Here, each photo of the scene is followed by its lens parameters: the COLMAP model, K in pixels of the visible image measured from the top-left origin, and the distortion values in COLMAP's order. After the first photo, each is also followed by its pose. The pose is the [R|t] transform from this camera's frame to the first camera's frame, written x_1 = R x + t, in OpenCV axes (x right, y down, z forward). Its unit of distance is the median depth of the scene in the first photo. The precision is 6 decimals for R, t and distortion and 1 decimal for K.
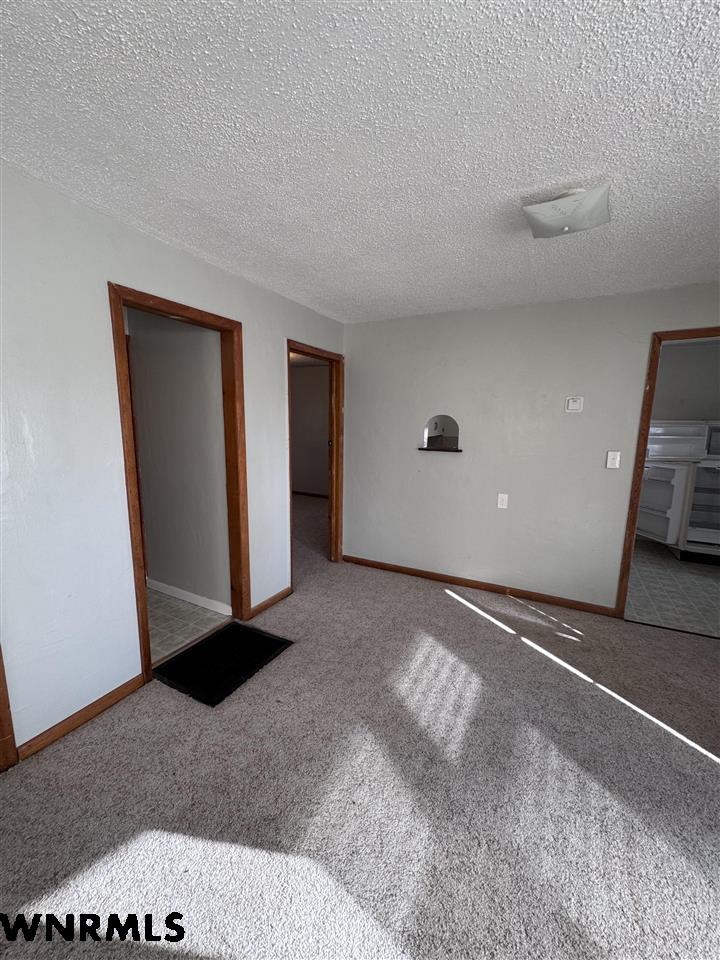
lens RADIAL K [[380.9, 0, 360.8], [0, 380.9, 482.1], [0, 0, 1]] dist [0.001489, 0.000291]
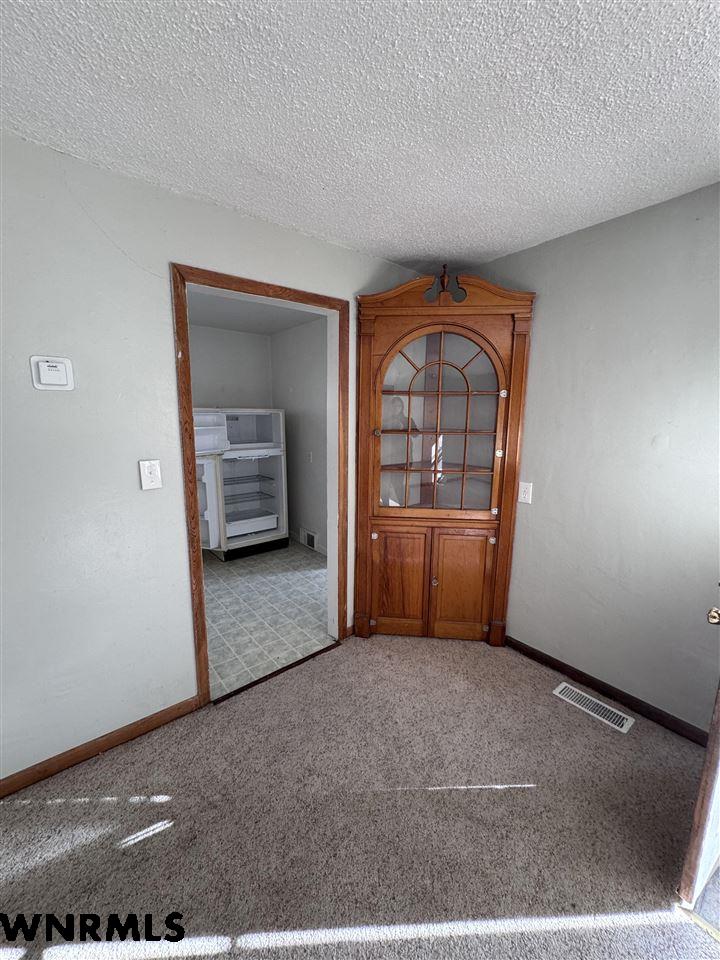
lens RADIAL K [[380.9, 0, 362.4], [0, 380.9, 479.6], [0, 0, 1]] dist [0.001489, 0.000291]
pose [[0.390158, -0.169024, 0.905101, 0.243852], [0.142564, 0.982241, 0.121975, -0.073375], [-0.909644, 0.081445, 0.407326, 0.441038]]
